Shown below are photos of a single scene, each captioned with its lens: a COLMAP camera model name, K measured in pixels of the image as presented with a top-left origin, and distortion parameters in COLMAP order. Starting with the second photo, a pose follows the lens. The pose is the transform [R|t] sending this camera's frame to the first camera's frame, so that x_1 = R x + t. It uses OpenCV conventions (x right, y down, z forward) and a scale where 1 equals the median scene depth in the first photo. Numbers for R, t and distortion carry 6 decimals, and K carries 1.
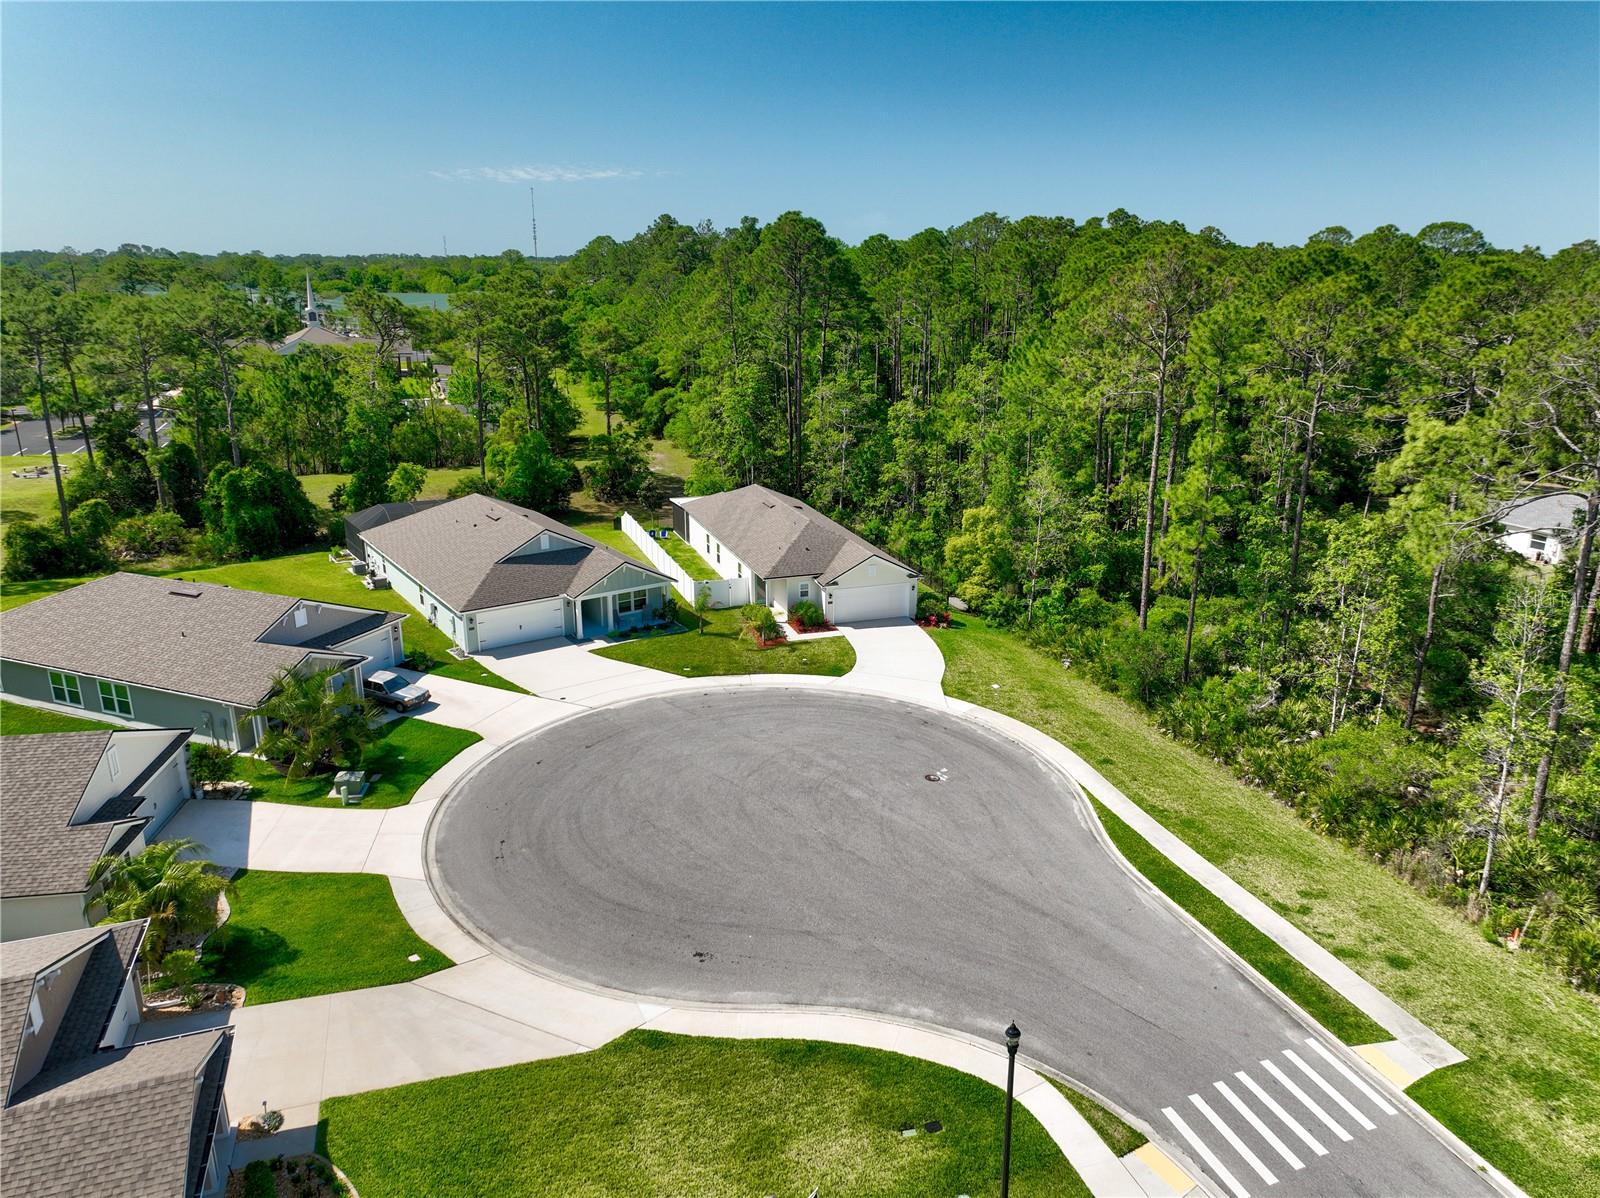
lens RADIAL K [[1129.7, 0, 805.7], [0, 1129.7, 593.6], [0, 0, 1]] dist [-0.004169, 0.019450]
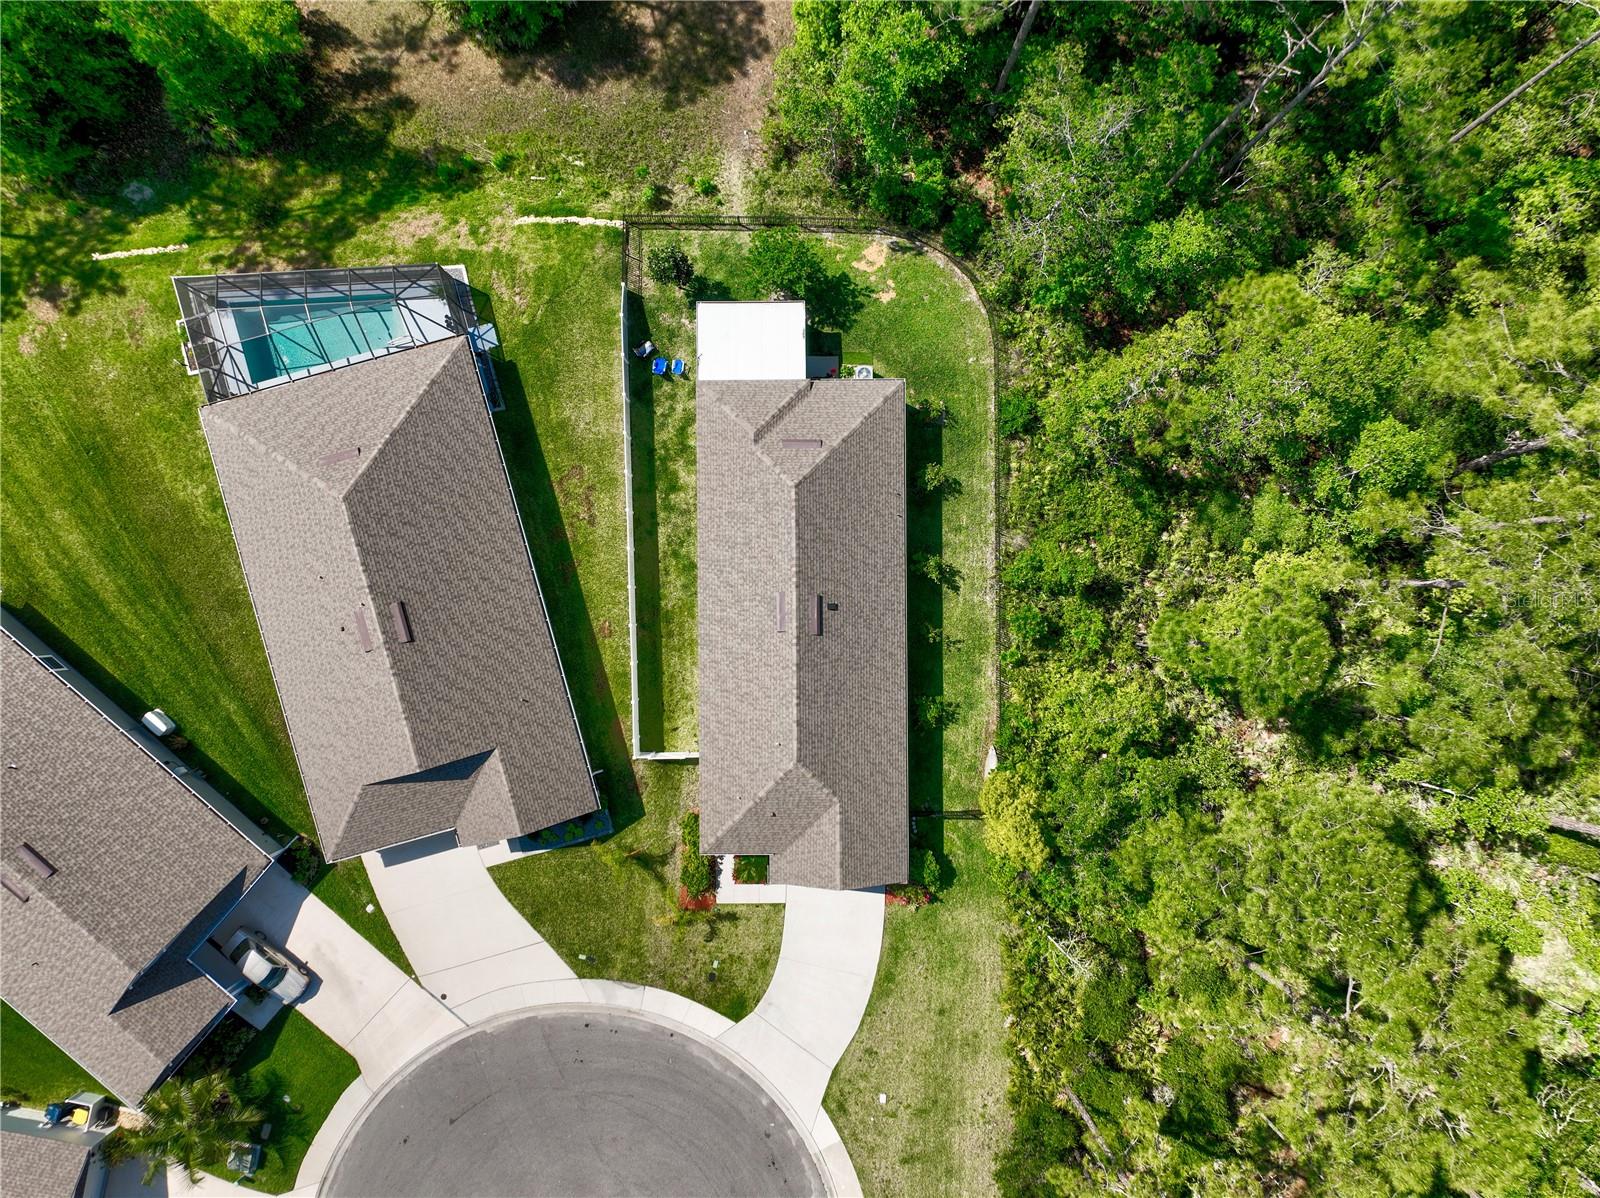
lens RADIAL K [[1129.7, 0, 805.7], [0, 1129.7, 593.6], [0, 0, 1]] dist [-0.004169, 0.019450]
pose [[0.947886, 0.318403, 0.011511, -0.034996], [-0.101253, 0.266783, 0.958423, -0.833076], [0.302094, -0.909641, 0.285119, 0.977489]]
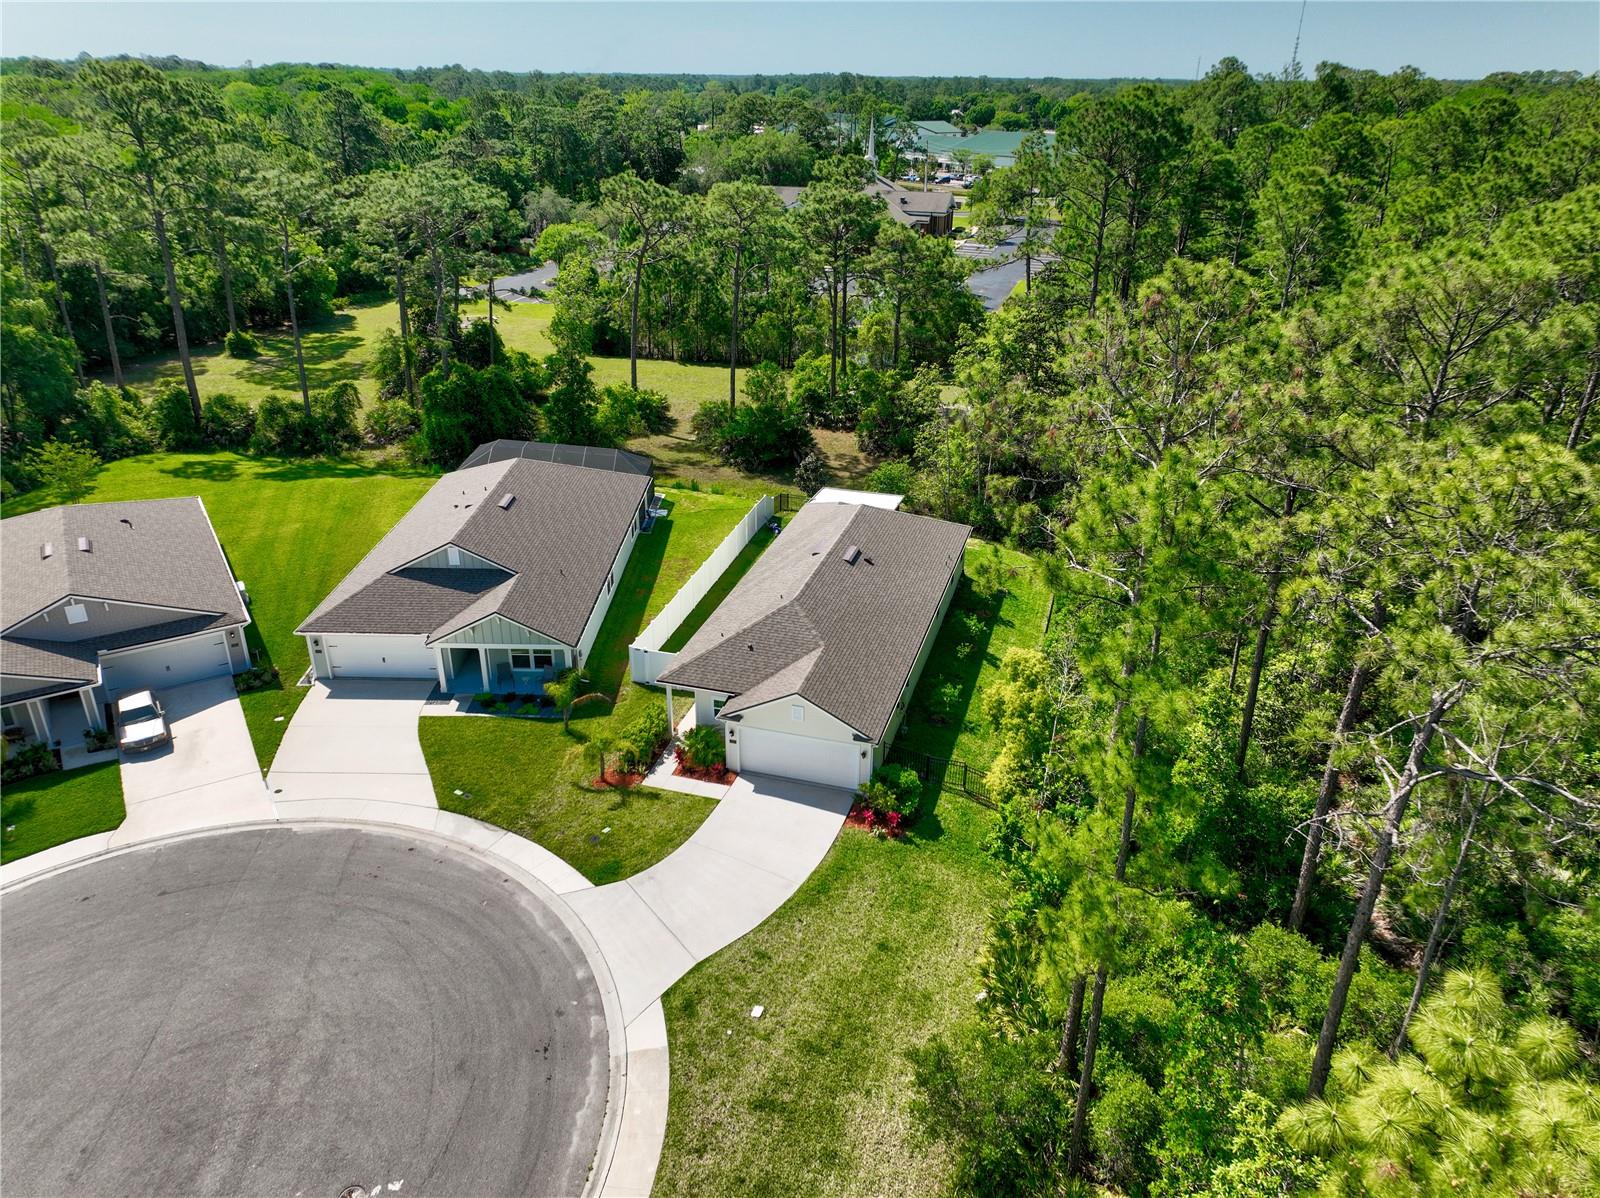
lens RADIAL K [[1129.7, 0, 805.7], [0, 1129.7, 593.6], [0, 0, 1]] dist [-0.004169, 0.019450]
pose [[0.816688, 0.247869, -0.521134, 0.391279], [-0.173680, 0.966760, 0.187644, -0.213852], [0.550323, -0.062736, 0.832592, 0.483980]]
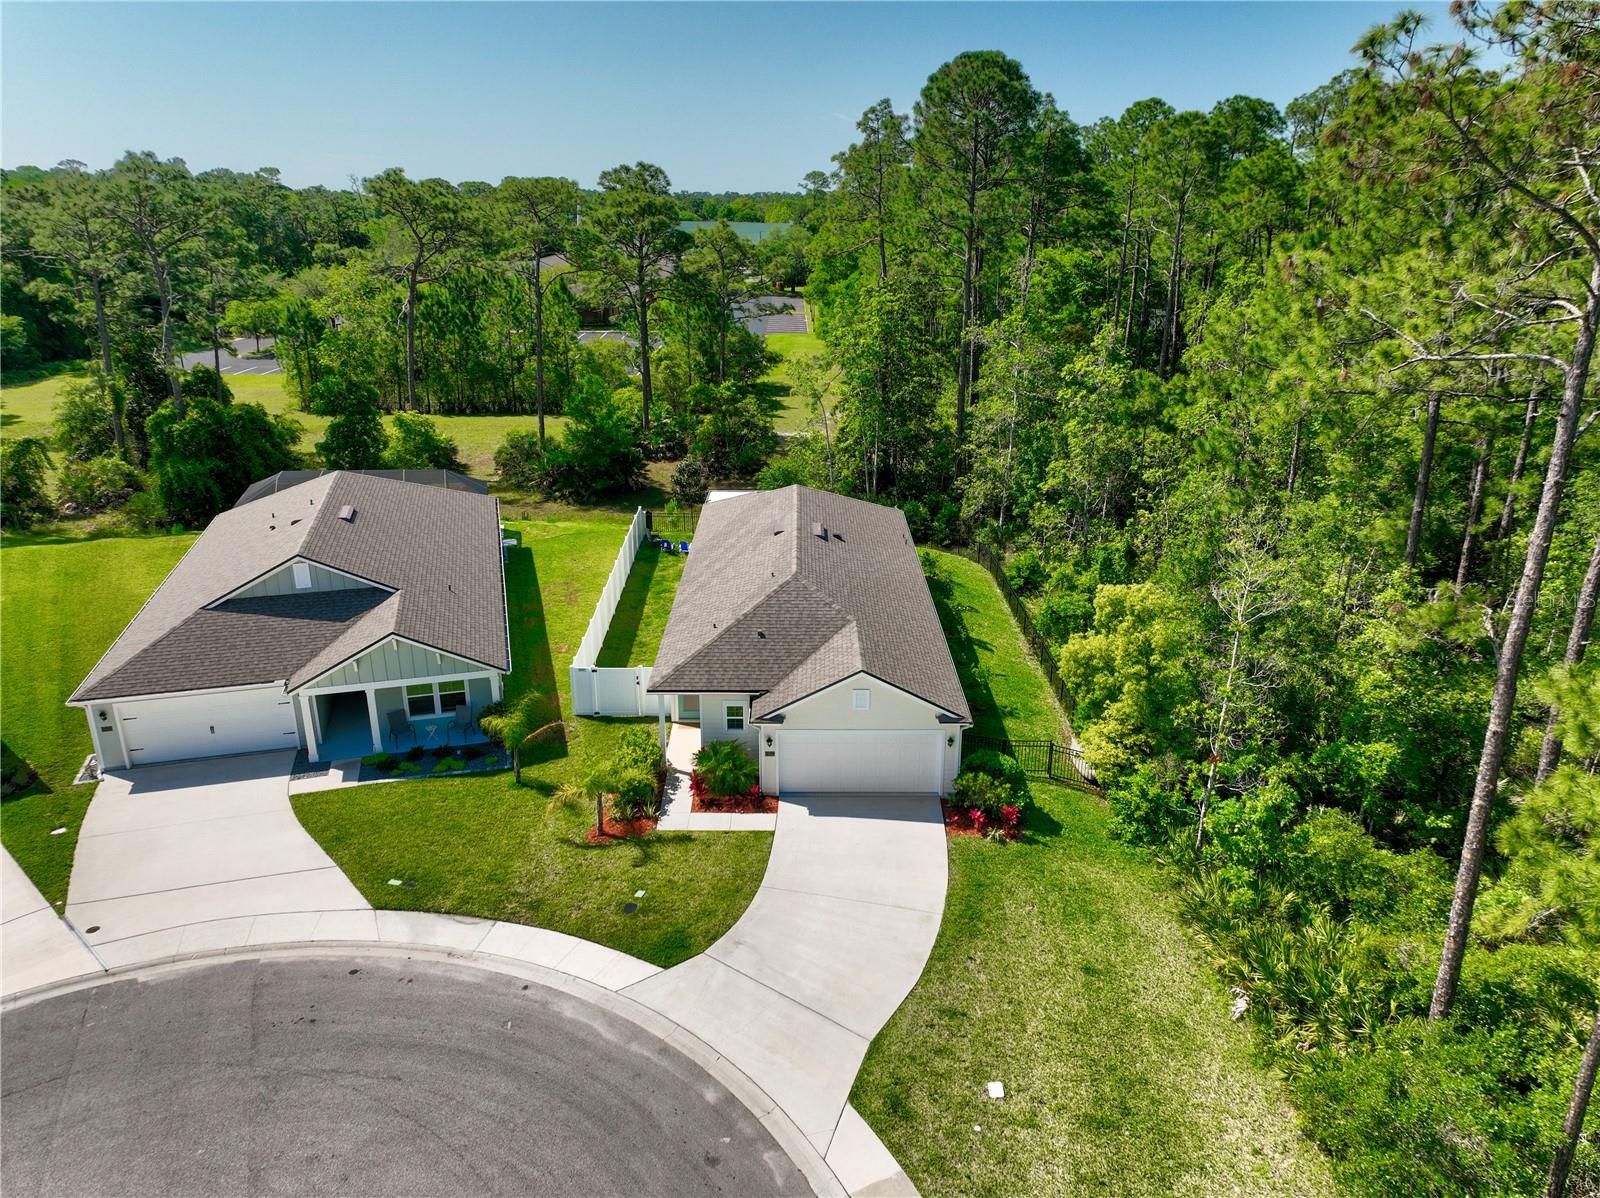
lens RADIAL K [[1129.7, 0, 805.7], [0, 1129.7, 593.6], [0, 0, 1]] dist [-0.004169, 0.019450]
pose [[0.947434, 0.107359, -0.301401, 0.183437], [-0.093052, 0.993762, 0.061473, -0.096674], [0.306121, -0.030196, 0.951514, 0.543609]]
